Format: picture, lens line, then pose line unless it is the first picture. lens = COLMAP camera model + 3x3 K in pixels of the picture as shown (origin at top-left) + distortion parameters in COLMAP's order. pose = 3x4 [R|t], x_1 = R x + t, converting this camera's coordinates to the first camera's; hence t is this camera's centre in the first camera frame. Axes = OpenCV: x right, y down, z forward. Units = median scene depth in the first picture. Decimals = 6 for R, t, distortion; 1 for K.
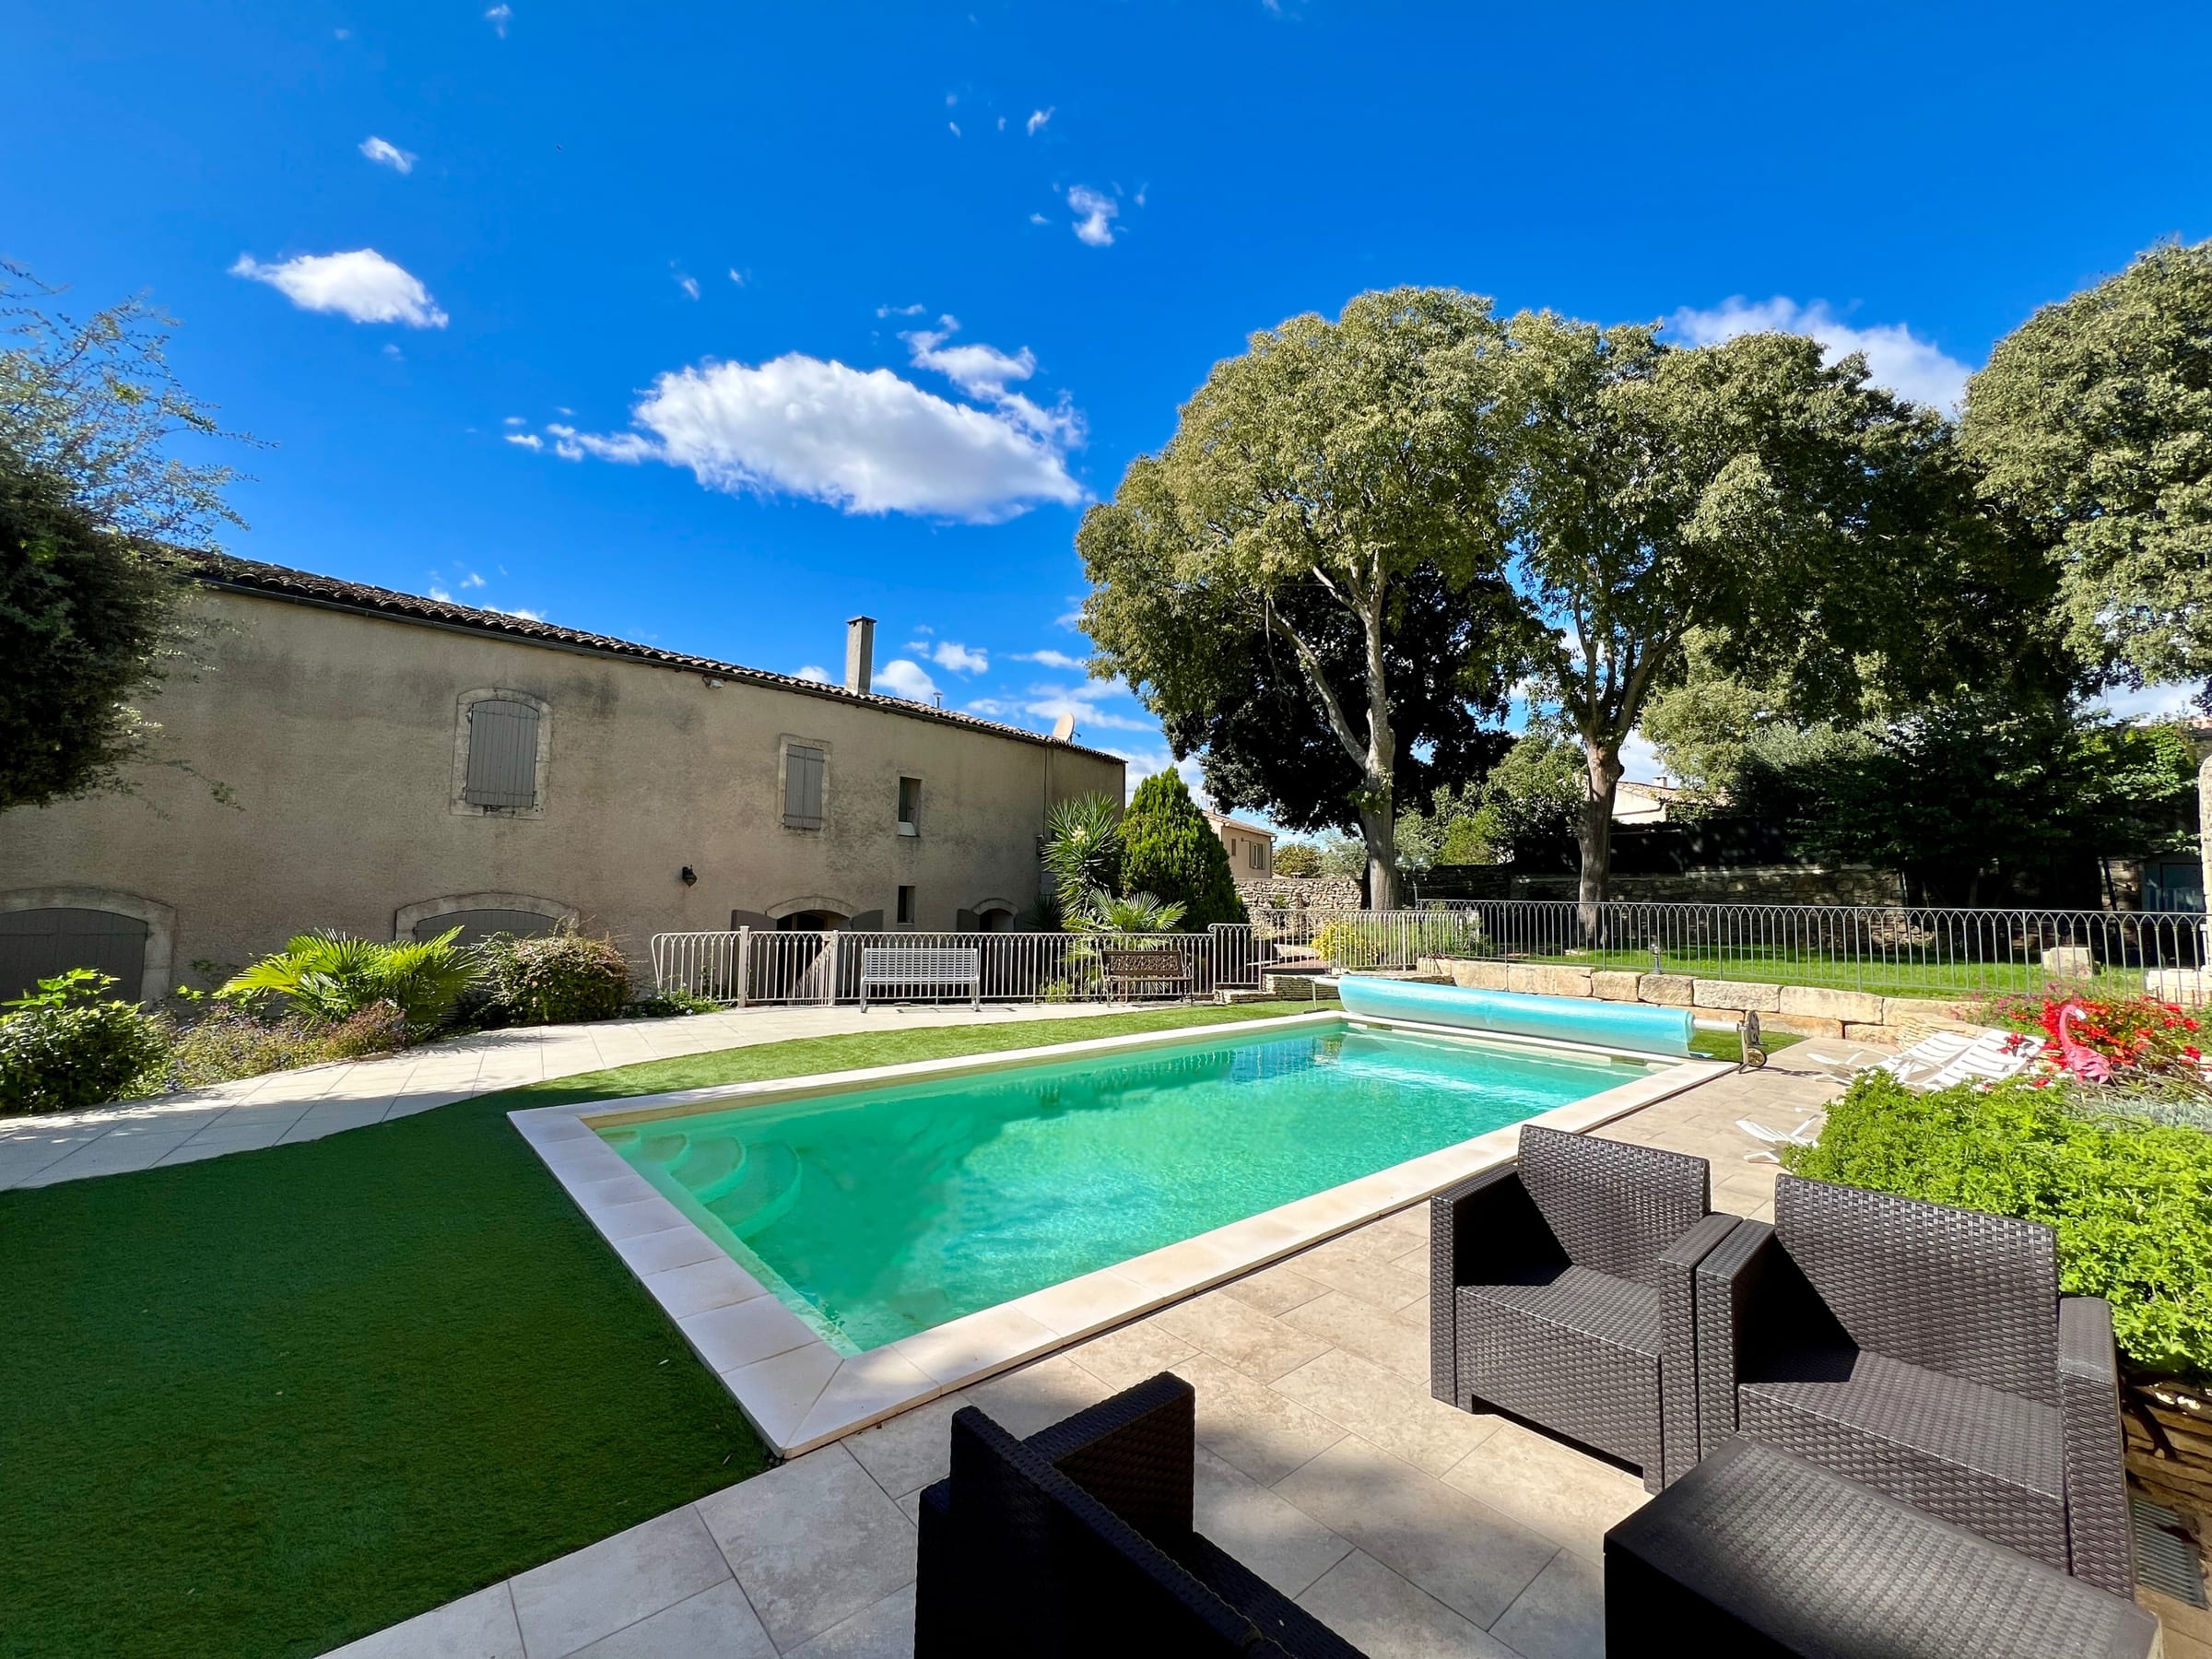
lens RADIAL K [[888.3, 0, 1105.8], [0, 888.3, 829.7], [0, 0, 1]] dist [0.003186, 0.000127]
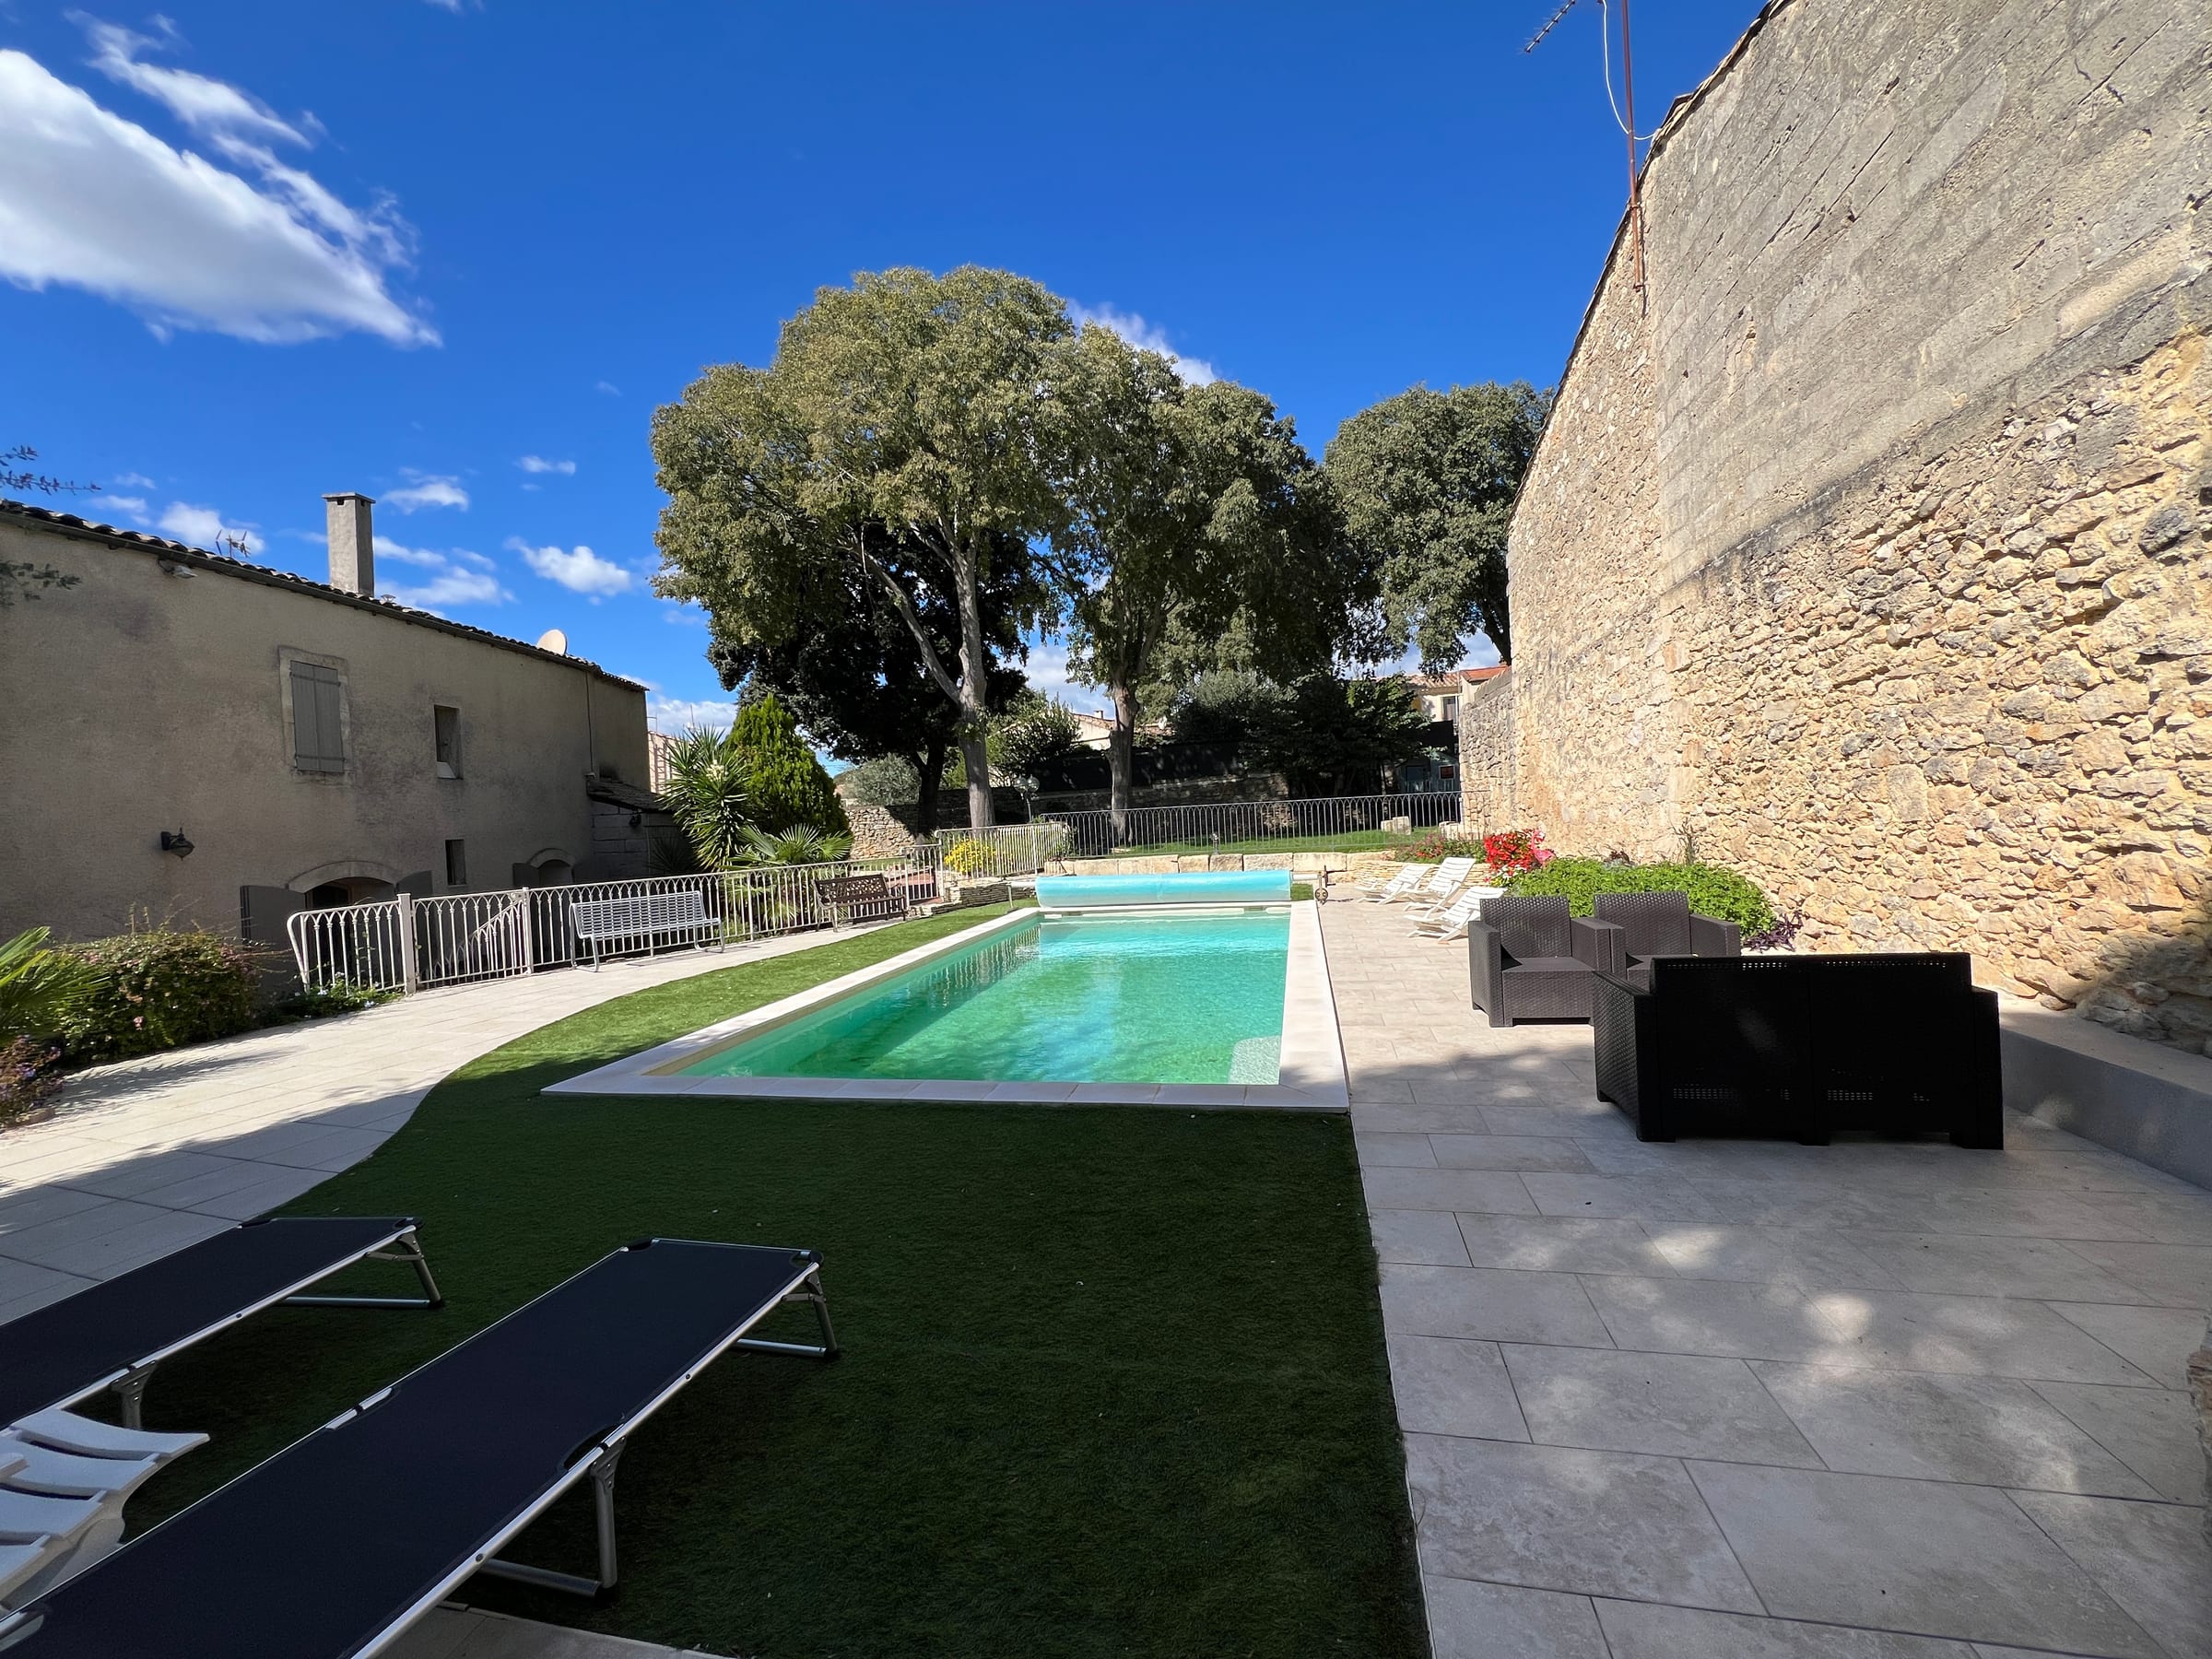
lens RADIAL K [[888.3, 0, 1101.4], [0, 888.3, 826.3], [0, 0, 1]] dist [0.003186, 0.000127]
pose [[0.807514, -0.069168, 0.585779, -0.249550], [0.024638, 0.996189, 0.083665, -0.003058], [-0.589334, -0.053128, 0.806141, -0.015797]]
